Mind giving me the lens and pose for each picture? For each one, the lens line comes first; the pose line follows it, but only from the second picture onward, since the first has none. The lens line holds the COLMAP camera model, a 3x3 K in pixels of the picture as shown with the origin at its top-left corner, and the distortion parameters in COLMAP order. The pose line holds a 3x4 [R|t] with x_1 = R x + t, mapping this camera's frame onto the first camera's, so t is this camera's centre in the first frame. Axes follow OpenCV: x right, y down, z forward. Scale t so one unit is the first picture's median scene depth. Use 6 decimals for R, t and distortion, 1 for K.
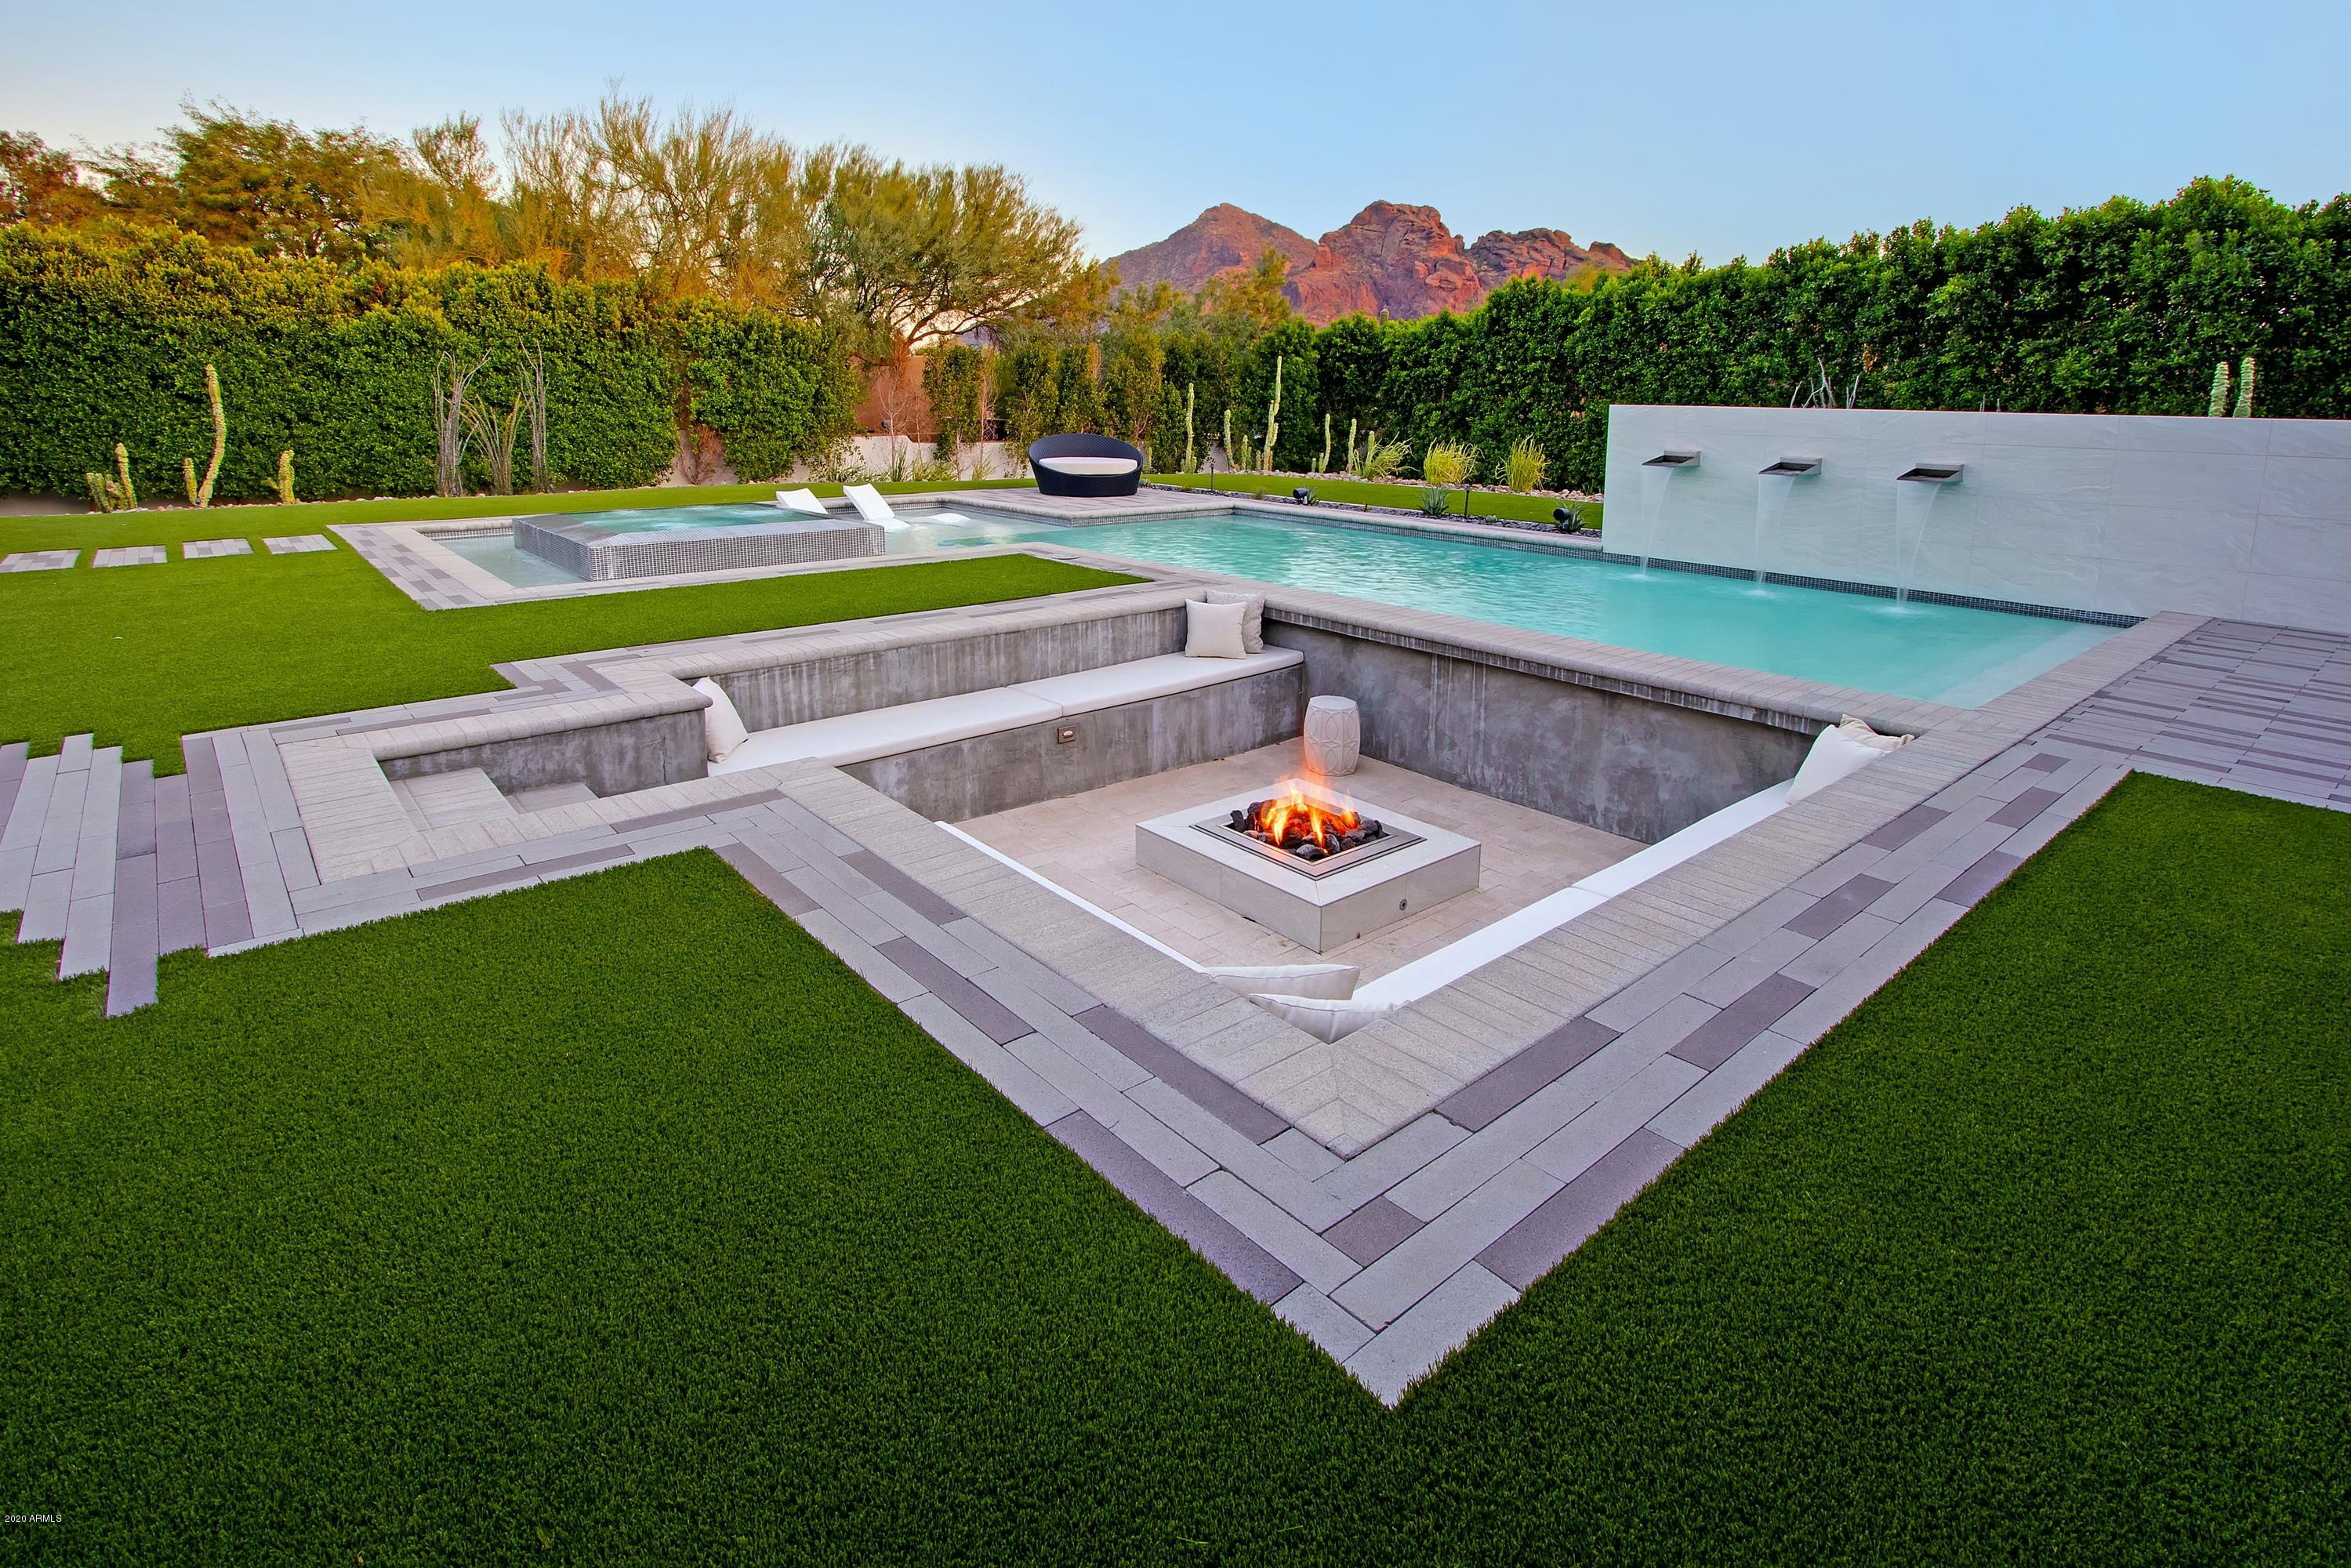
lens RADIAL K [[1177.8, 0, 1110.6], [0, 1177.8, 588.7], [0, 0, 1]] dist [-0.024918, 0.000790]
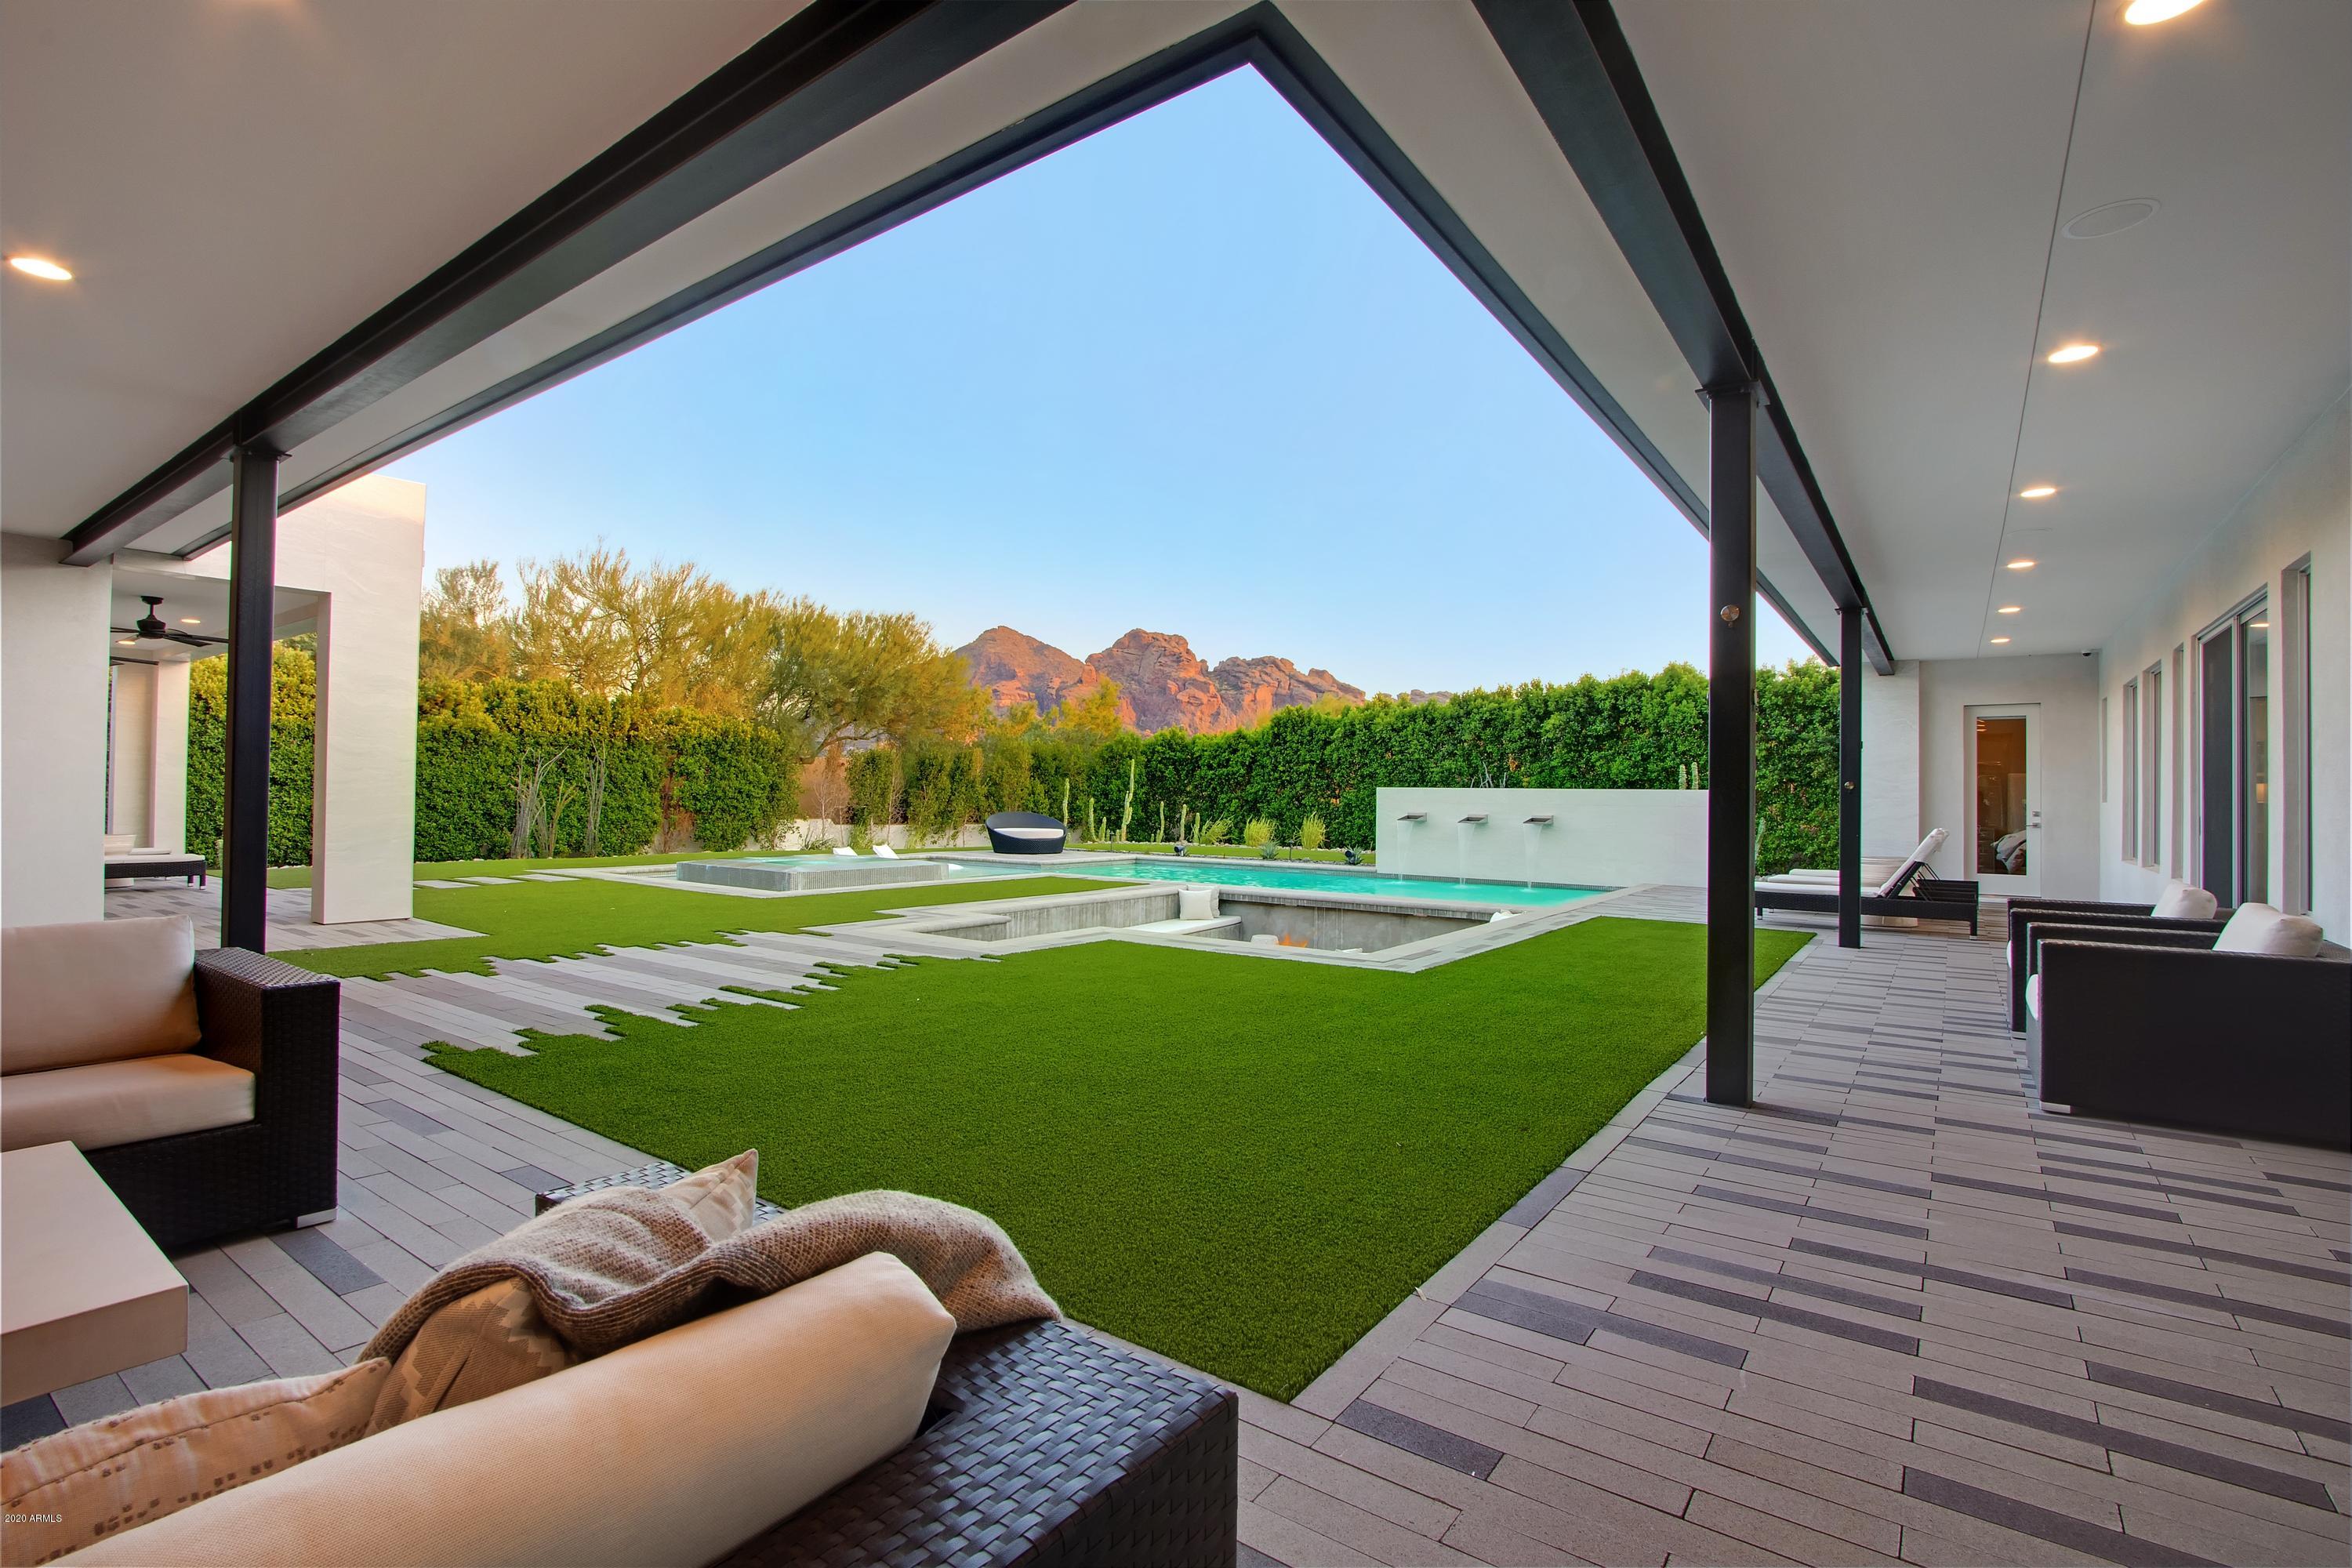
lens RADIAL K [[1068.6, 0, 1176.0], [0, 1068.6, 784.0], [0, 0, 1]] dist [-0.016819, 0.000323]
pose [[0.968255, 0.003866, 0.249934, -0.134408], [0.039067, 0.985252, -0.166588, 0.047241], [-0.246892, 0.171064, 0.953825, -0.230089]]
